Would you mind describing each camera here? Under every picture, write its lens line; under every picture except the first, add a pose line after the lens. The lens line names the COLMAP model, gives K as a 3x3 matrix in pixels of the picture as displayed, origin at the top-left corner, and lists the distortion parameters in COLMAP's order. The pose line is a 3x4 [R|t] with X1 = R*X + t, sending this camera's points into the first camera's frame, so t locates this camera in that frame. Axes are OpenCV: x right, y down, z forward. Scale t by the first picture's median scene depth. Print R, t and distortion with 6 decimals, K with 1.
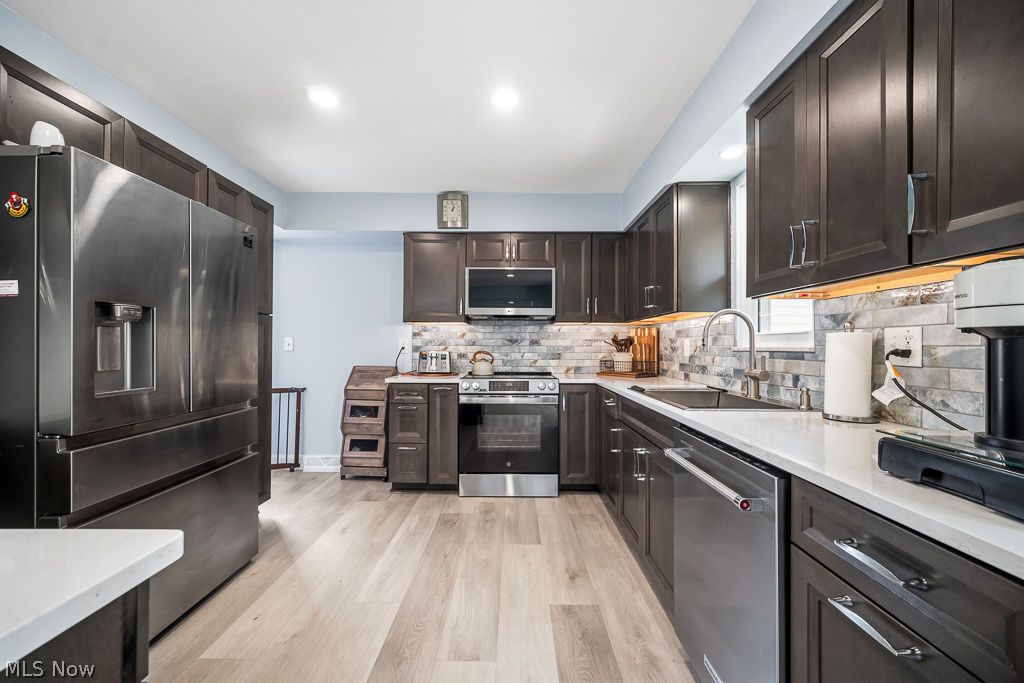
lens RADIAL K [[409.8, 0, 511.7], [0, 409.8, 343.9], [0, 0, 1]] dist [-0.002222, -0.000002]
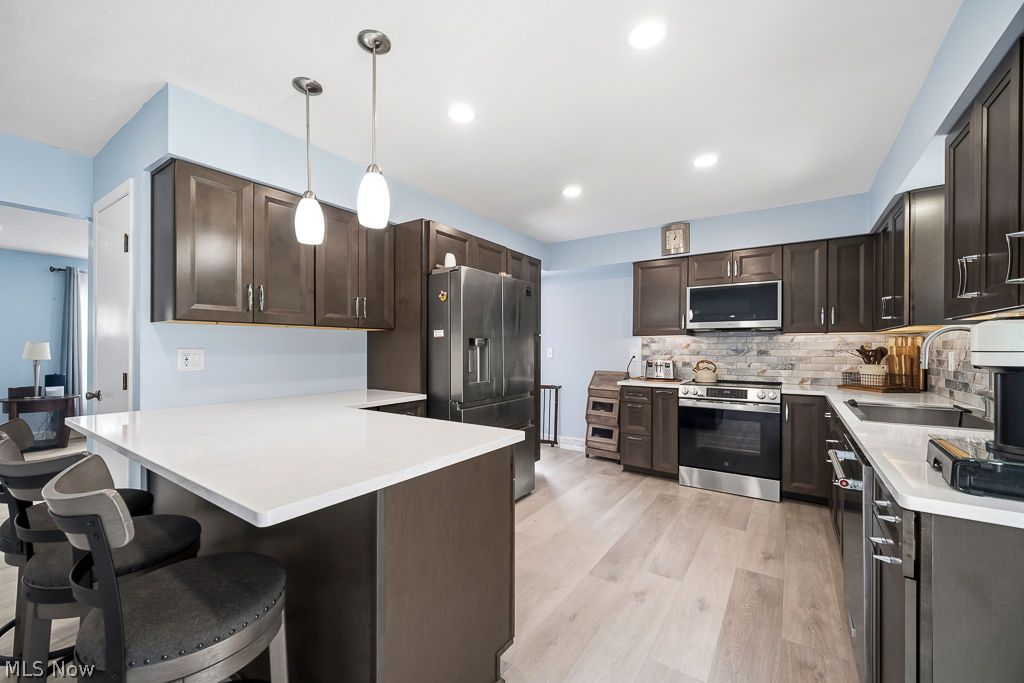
lens RADIAL K [[409.8, 0, 509.8], [0, 409.8, 346.6], [0, 0, 1]] dist [-0.002222, -0.000002]
pose [[0.831119, -0.003747, -0.556081, 0.121273], [0.003604, 0.999993, -0.001353, -0.024116], [0.556082, -0.000880, 0.831127, -0.245538]]
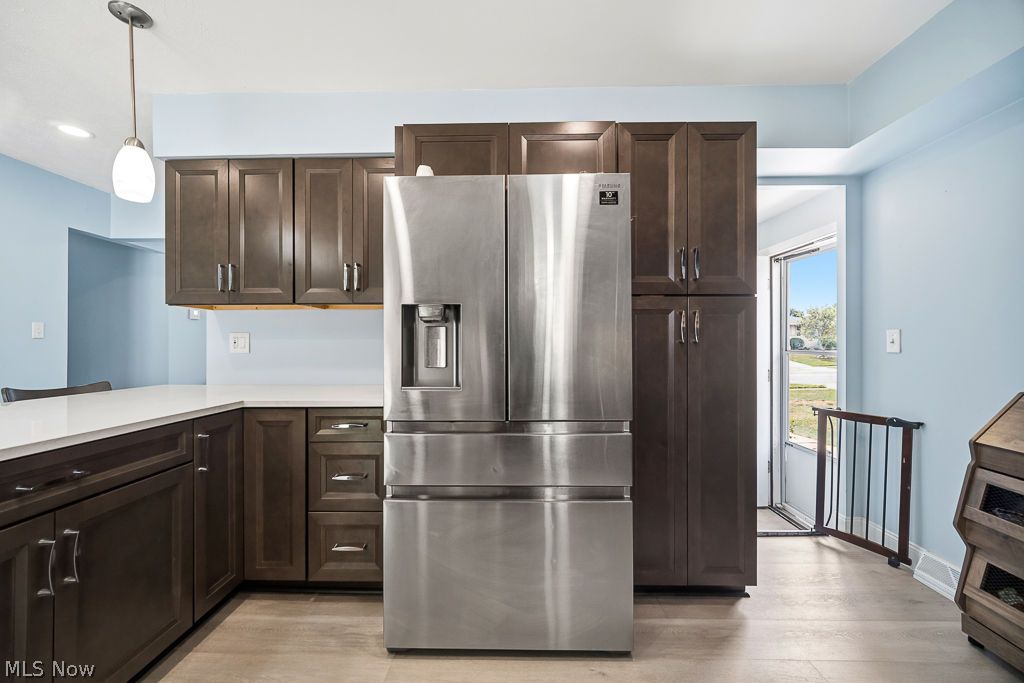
lens RADIAL K [[390.1, 0, 514.0], [0, 390.1, 348.5], [0, 0, 1]] dist [0.011470, 0.000069]
pose [[-0.015531, -0.001064, -0.999879, 0.024338], [0.005016, 0.999987, -0.001142, 0.009603], [0.999867, -0.005033, -0.015525, 0.561678]]
